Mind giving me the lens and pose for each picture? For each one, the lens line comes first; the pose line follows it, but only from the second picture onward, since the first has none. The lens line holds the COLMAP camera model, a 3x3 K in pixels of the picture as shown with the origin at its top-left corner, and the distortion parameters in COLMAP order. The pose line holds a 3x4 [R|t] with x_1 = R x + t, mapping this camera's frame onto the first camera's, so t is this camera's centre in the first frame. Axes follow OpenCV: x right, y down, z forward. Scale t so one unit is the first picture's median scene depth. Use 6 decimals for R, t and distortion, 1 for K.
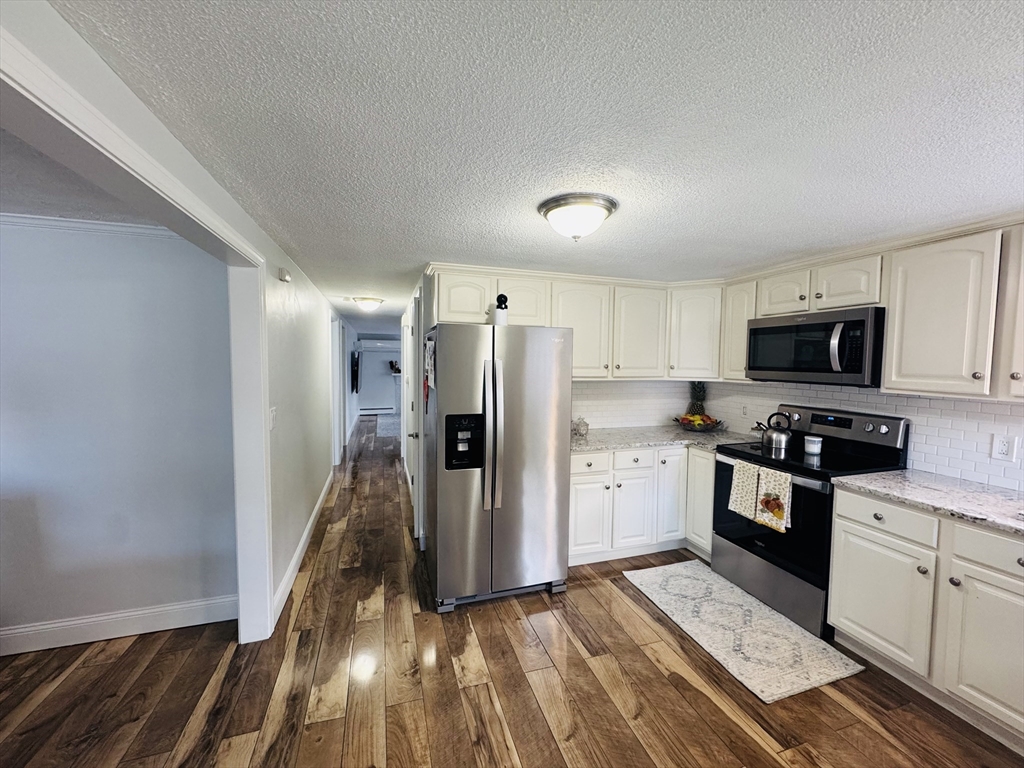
lens RADIAL K [[409.7, 0, 508.8], [0, 409.7, 383.6], [0, 0, 1]] dist [-0.007320, 0.000052]
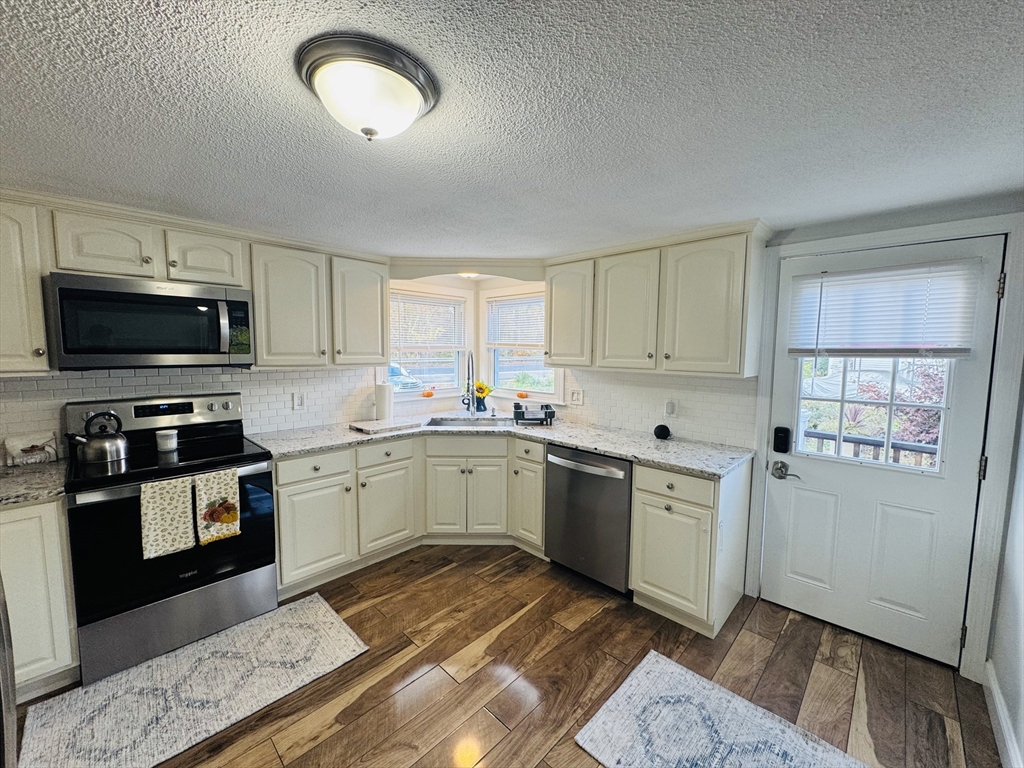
lens RADIAL K [[409.7, 0, 508.8], [0, 409.7, 383.6], [0, 0, 1]] dist [-0.007320, 0.000052]
pose [[-0.480323, -0.088340, 0.872632, -0.349717], [0.039817, 0.991693, 0.122310, -0.045781], [-0.876187, 0.093494, -0.472815, 0.835905]]
